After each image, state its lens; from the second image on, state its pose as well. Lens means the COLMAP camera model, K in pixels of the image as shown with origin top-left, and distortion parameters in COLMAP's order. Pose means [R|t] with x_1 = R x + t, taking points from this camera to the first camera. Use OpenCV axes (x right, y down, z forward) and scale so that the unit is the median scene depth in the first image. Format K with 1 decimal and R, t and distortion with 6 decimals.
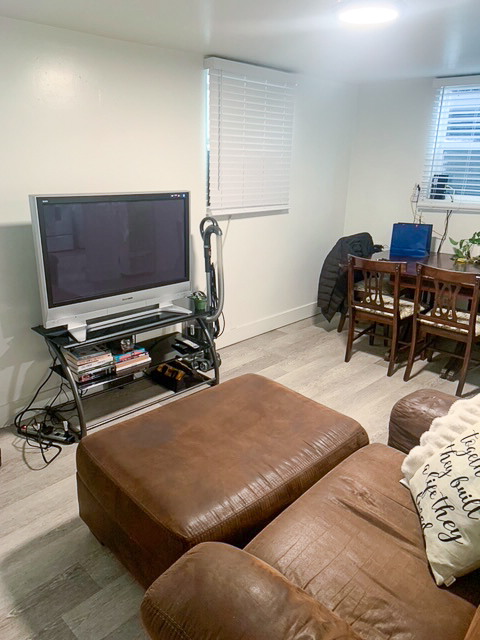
lens RADIAL K [[476.9, 0, 240.0], [0, 476.9, 320.0], [0, 0, 1]] dist [0.094956, -0.147536]
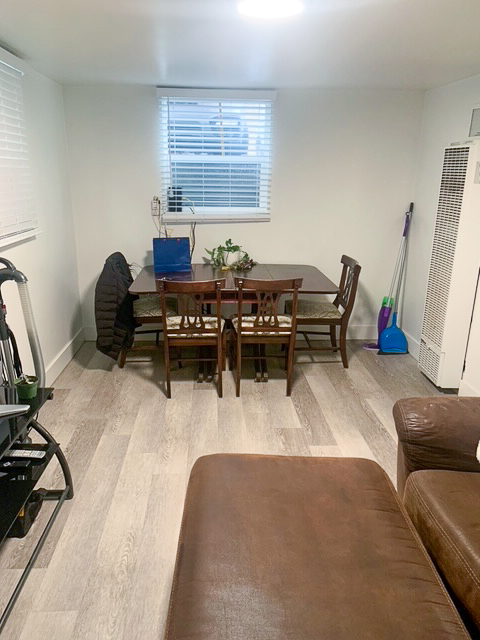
lens RADIAL K [[476.9, 0, 240.0], [0, 476.9, 320.0], [0, 0, 1]] dist [0.094956, -0.147536]
pose [[0.673490, -0.218328, 0.706218, -0.265199], [0.229854, 0.969879, 0.080637, -0.087787], [-0.702551, 0.108019, 0.703388, 0.250830]]
